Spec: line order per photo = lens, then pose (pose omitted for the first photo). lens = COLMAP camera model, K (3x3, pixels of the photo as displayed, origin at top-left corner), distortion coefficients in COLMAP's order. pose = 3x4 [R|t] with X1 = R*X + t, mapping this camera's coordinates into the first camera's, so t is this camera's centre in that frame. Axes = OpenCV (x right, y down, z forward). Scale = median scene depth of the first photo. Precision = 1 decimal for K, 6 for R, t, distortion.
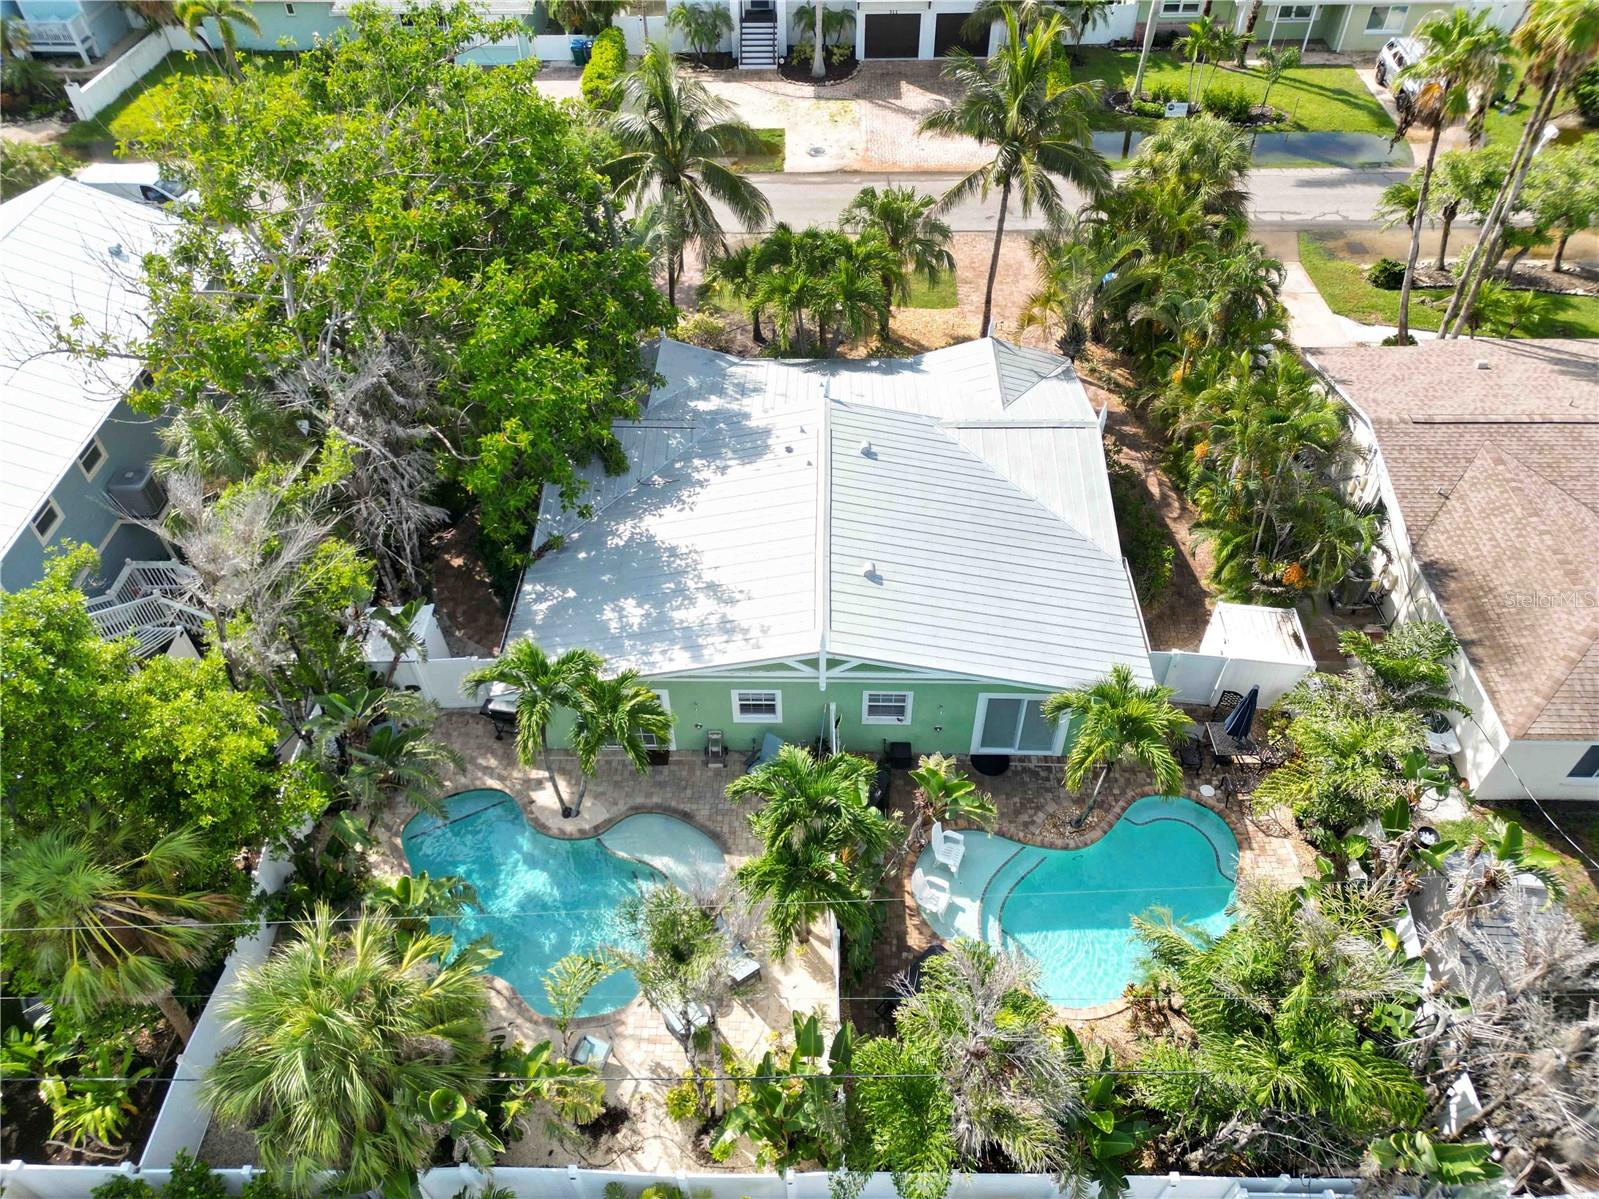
lens RADIAL K [[1110.0, 0, 799.5], [0, 1110.0, 599.5], [0, 0, 1]] dist [0.083139, -0.092129]
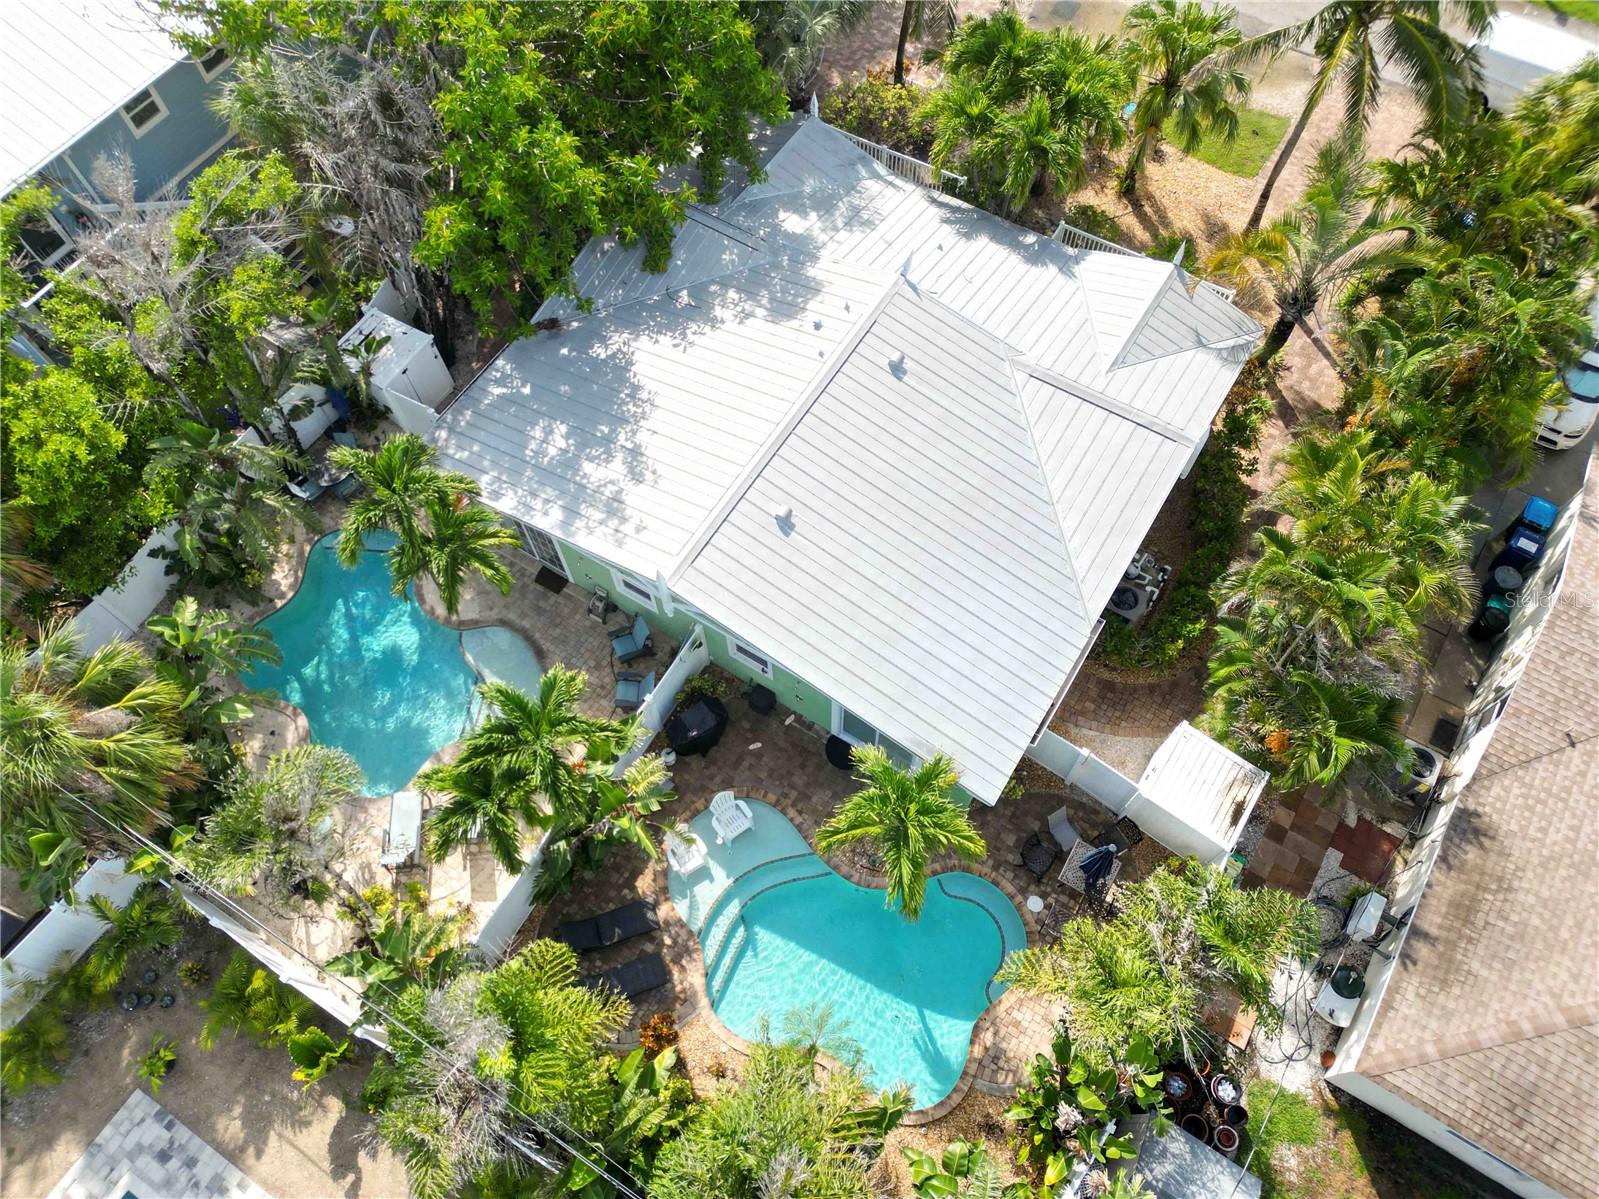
lens RADIAL K [[1110.0, 0, 799.5], [0, 1110.0, 599.5], [0, 0, 1]] dist [0.083139, -0.092129]
pose [[0.857645, 0.453595, -0.242273, 0.310940], [-0.358968, 0.865425, 0.349545, -0.272927], [0.368221, -0.212817, 0.905054, 0.197497]]
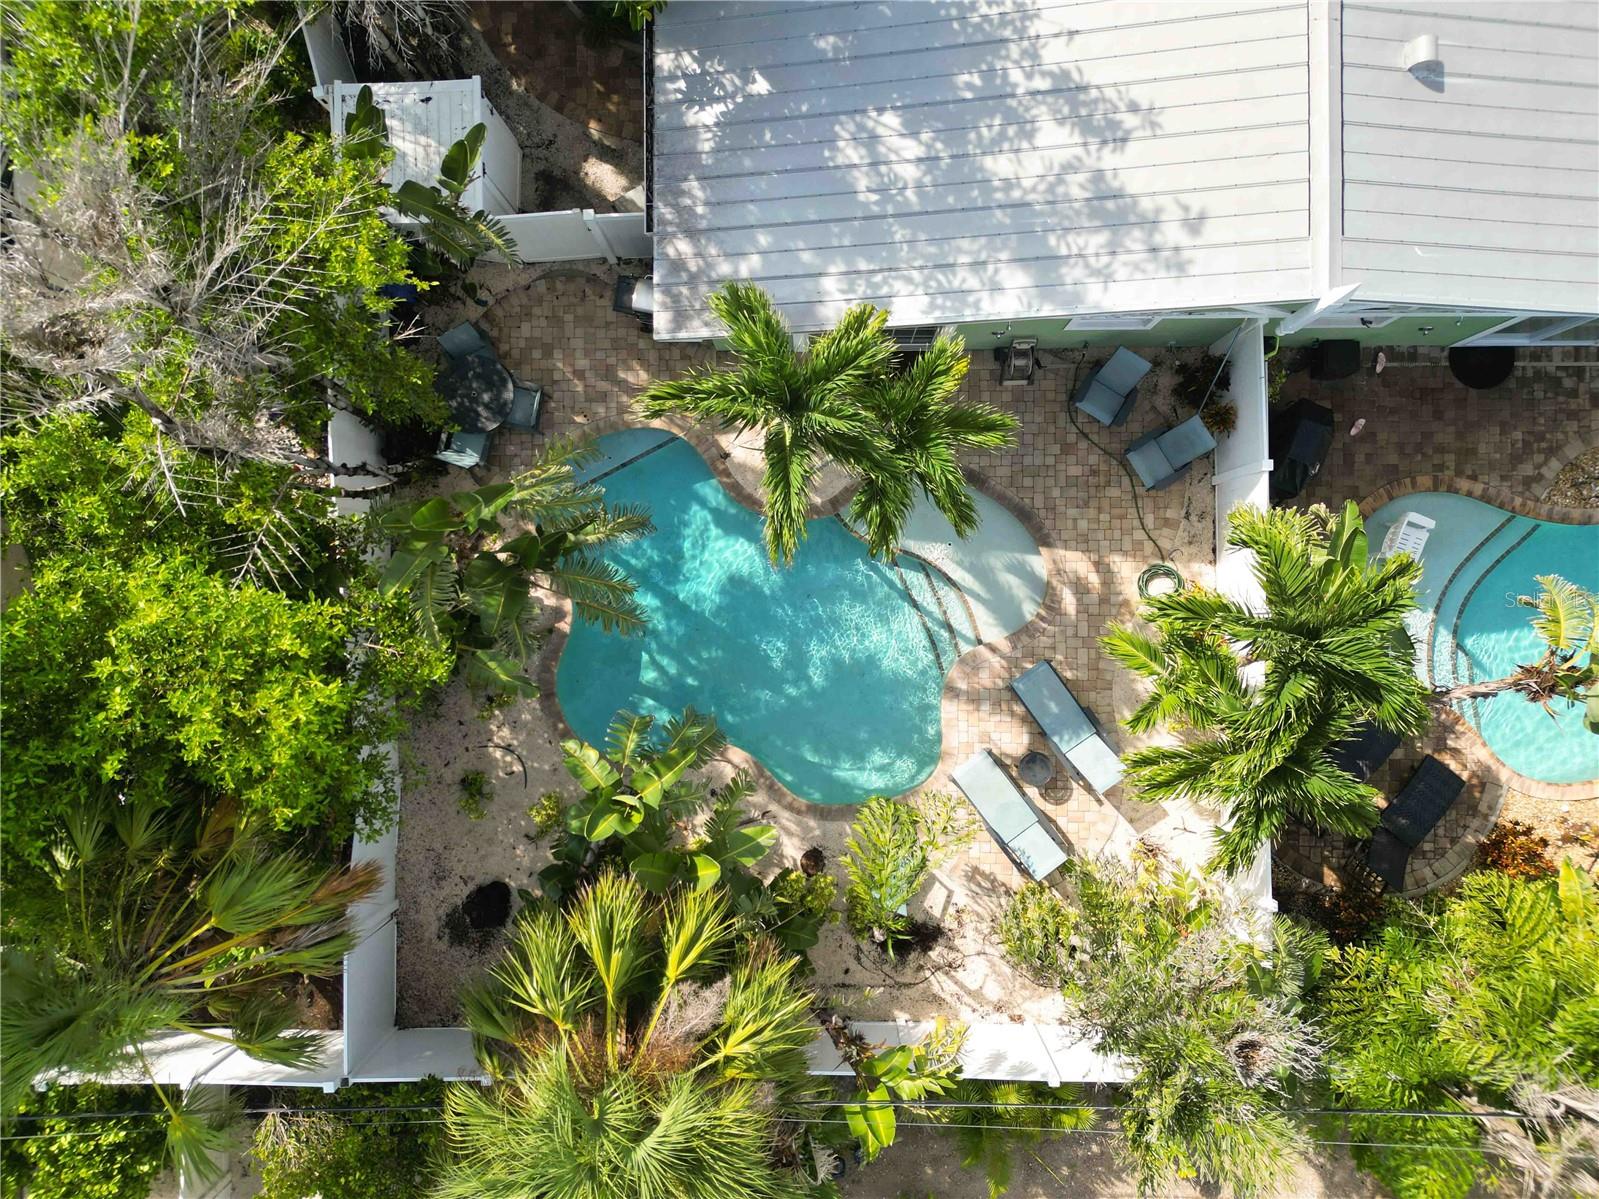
lens RADIAL K [[1110.0, 0, 799.5], [0, 1110.0, 599.5], [0, 0, 1]] dist [0.083139, -0.092129]
pose [[0.999722, -0.020897, -0.010876, -0.192485], [0.022630, 0.723553, 0.689898, -0.190153], [-0.006548, -0.689952, 0.723825, 0.493266]]
